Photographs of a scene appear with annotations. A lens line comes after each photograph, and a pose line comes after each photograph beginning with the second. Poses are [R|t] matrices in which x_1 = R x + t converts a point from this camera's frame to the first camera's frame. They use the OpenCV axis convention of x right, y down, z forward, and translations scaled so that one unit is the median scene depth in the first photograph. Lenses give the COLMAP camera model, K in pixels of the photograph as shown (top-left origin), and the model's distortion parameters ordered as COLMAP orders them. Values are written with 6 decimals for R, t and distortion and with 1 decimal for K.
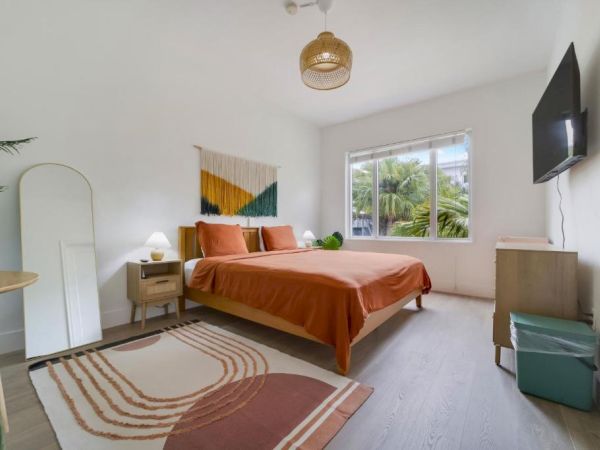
lens RADIAL K [[261.0, 0, 297.7], [0, 261.0, 223.7], [0, 0, 1]] dist [-0.010628, 0.000027]
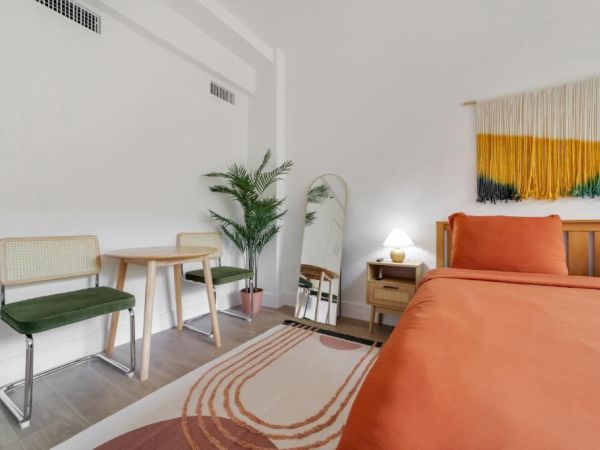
lens RADIAL K [[261.0, 0, 297.7], [0, 261.0, 223.7], [0, 0, 1]] dist [-0.010628, 0.000027]
pose [[0.127229, -0.013352, -0.991783, 0.237582], [0.015011, 0.999821, -0.011535, 0.019432], [0.991760, -0.013420, 0.127407, 0.518414]]
